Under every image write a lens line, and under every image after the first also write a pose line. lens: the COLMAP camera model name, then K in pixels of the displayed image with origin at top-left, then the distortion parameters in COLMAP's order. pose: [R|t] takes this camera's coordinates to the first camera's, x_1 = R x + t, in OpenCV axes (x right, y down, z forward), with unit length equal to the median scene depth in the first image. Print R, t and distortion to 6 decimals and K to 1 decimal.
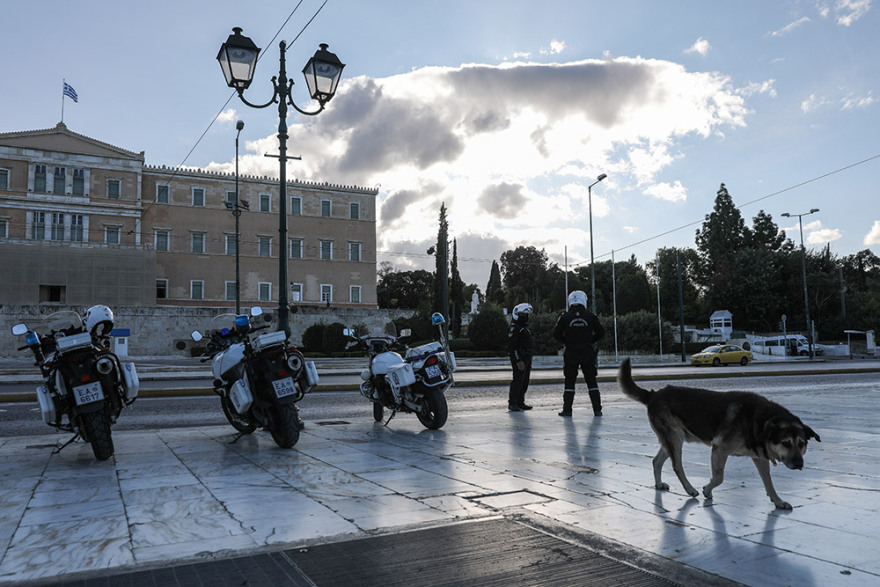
lens RADIAL K [[660.4, 0, 440.0], [0, 660.4, 293.5], [0, 0, 1]] dist [-0.005393, 0.004355]
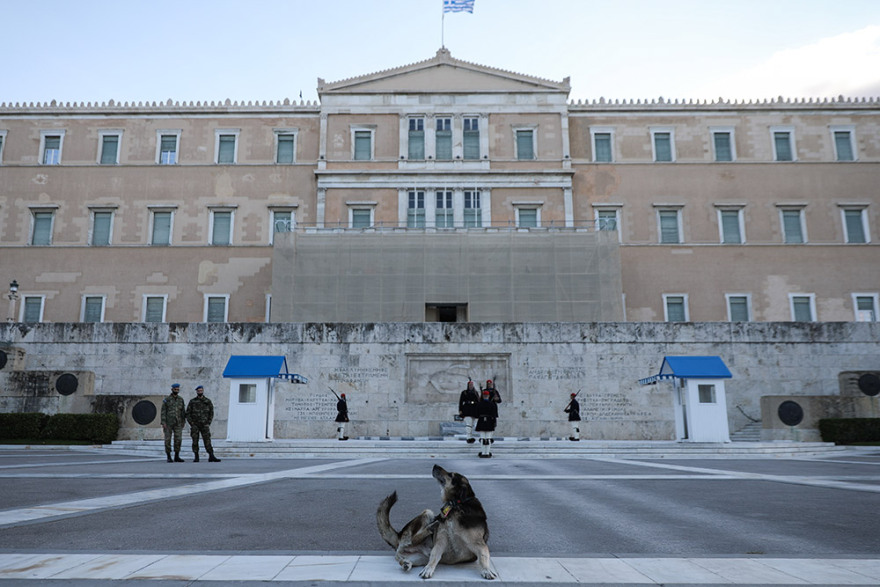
lens RADIAL K [[748.9, 0, 440.0], [0, 748.9, 293.5], [0, 0, 1]] dist [0.003343, 0.003654]
pose [[0.887929, -0.069655, -0.454676, -0.276849], [0.026724, 0.994610, -0.100181, 0.036932], [0.459203, 0.076803, 0.885005, 0.401452]]
